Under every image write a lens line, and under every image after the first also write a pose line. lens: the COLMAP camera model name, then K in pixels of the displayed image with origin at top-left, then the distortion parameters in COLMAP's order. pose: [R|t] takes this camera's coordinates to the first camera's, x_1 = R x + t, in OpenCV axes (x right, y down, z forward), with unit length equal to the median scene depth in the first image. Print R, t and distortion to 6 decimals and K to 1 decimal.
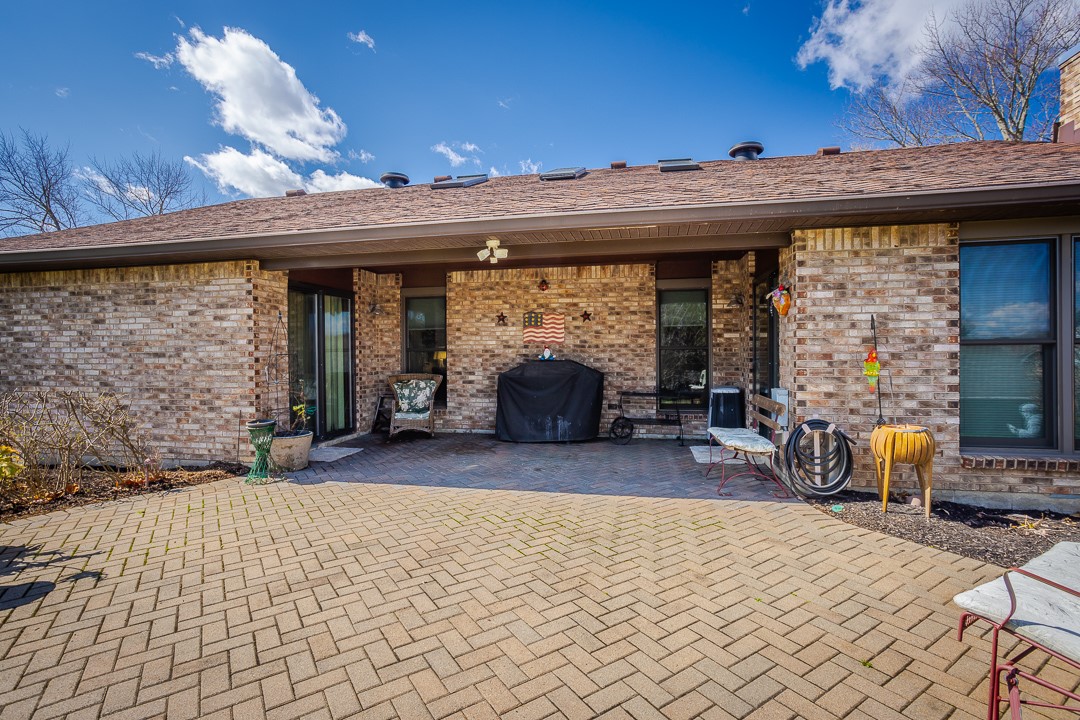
lens RADIAL K [[512.3, 0, 541.8], [0, 512.3, 357.0], [0, 0, 1]] dist [-0.013884, 0.004476]
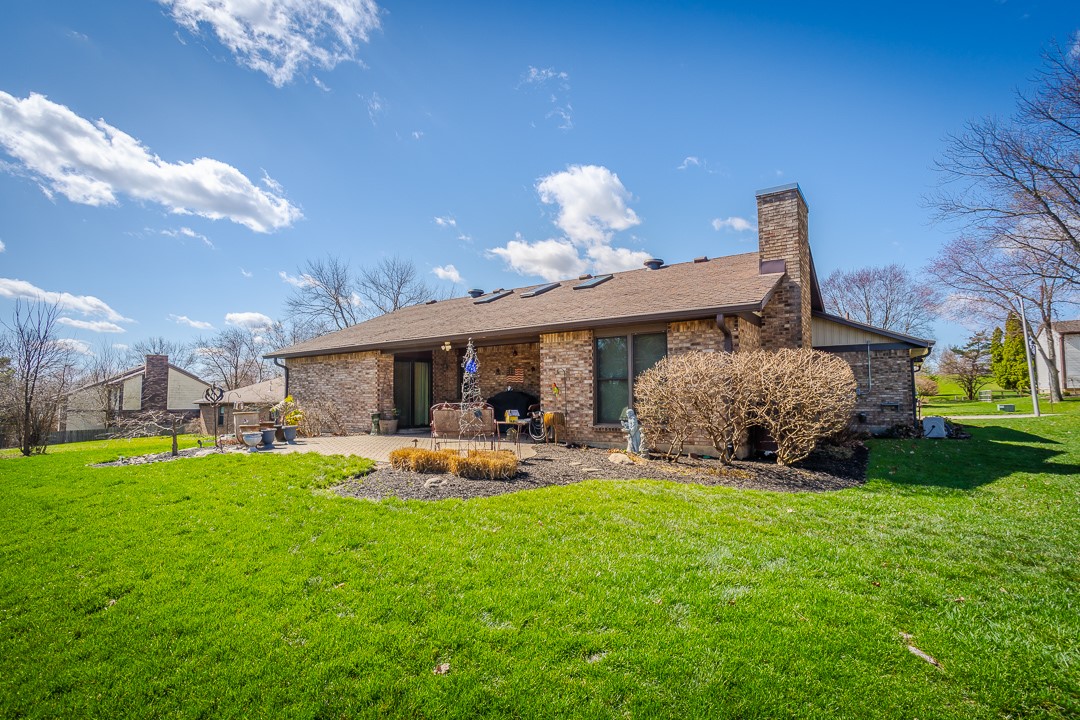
lens RADIAL K [[512.3, 0, 533.5], [0, 512.3, 370.9], [0, 0, 1]] dist [-0.013884, 0.004476]
pose [[0.915841, -0.017911, -0.401141, 1.077657], [-0.009088, 0.997824, -0.065302, 0.064973], [0.401438, 0.063451, 0.913686, -0.935196]]
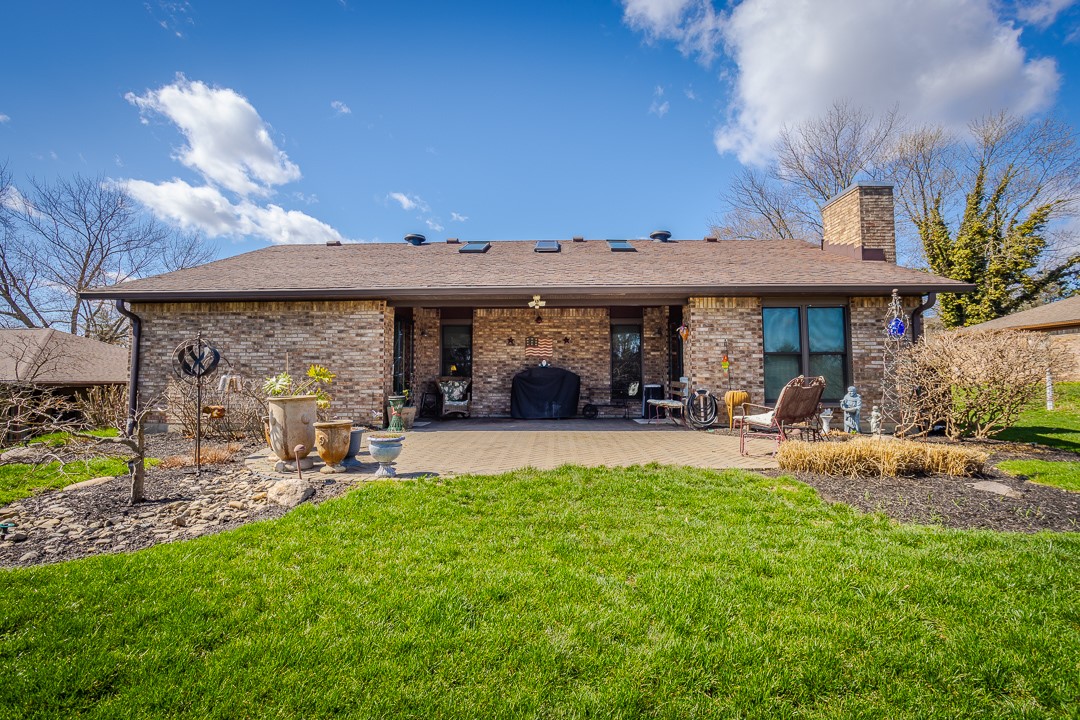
lens RADIAL K [[512.3, 0, 543.6], [0, 512.3, 350.8], [0, 0, 1]] dist [-0.013884, 0.004476]
pose [[0.984854, 0.016795, 0.172572, -0.317280], [-0.004239, 0.997333, -0.072868, 0.084722], [-0.173335, 0.071033, 0.982298, -0.659567]]
